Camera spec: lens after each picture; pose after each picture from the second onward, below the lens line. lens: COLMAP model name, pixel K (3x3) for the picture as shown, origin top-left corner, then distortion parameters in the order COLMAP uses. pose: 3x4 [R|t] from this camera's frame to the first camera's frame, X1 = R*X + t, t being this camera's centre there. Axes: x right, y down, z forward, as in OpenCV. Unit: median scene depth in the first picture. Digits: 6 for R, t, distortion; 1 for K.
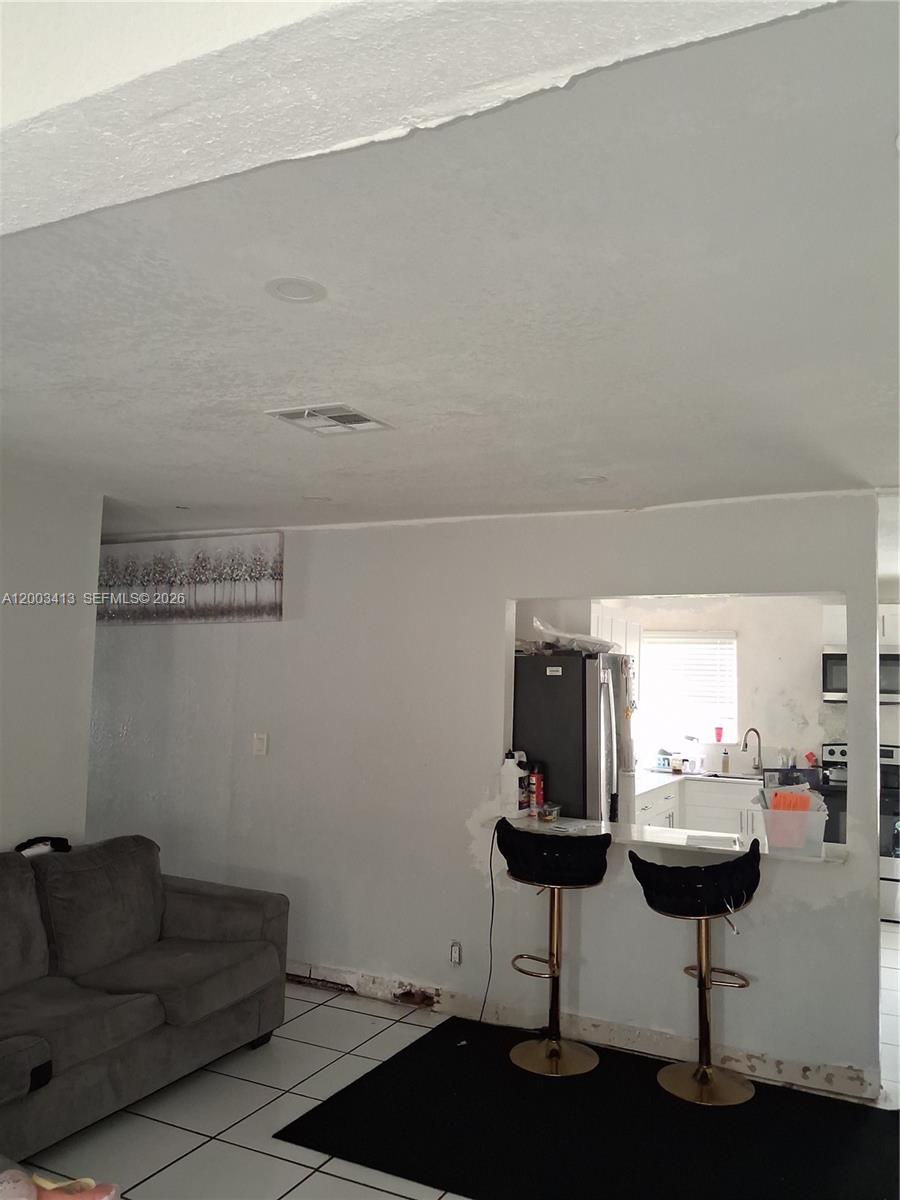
lens RADIAL K [[929.7, 0, 450.0], [0, 929.7, 600.0], [0, 0, 1]] dist [0.223200, -0.667392]
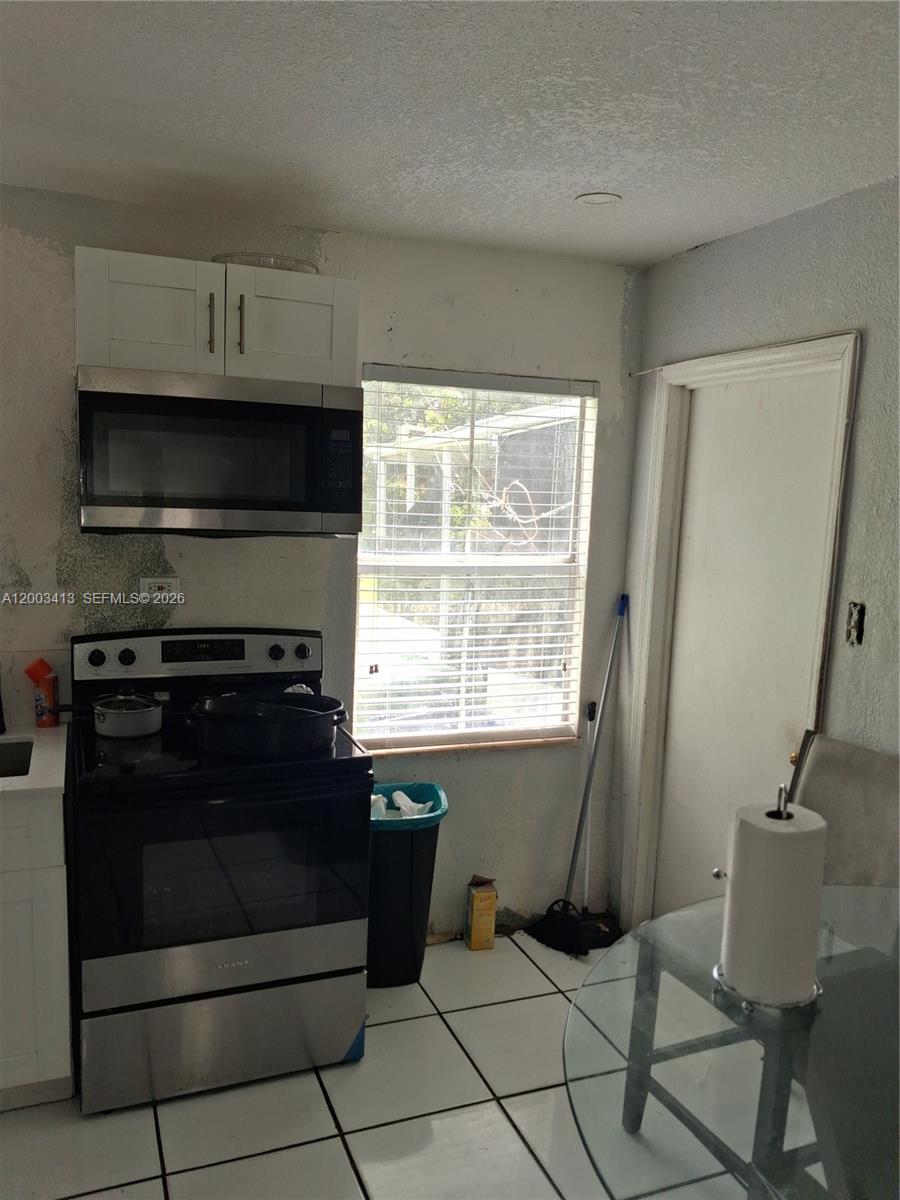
lens RADIAL K [[929.7, 0, 450.0], [0, 929.7, 600.0], [0, 0, 1]] dist [0.223200, -0.667392]
pose [[0.672639, -0.090361, 0.734433, 0.219667], [-0.075455, 0.978967, 0.189553, 0.053516], [-0.736114, -0.182918, 0.651673, 0.651217]]
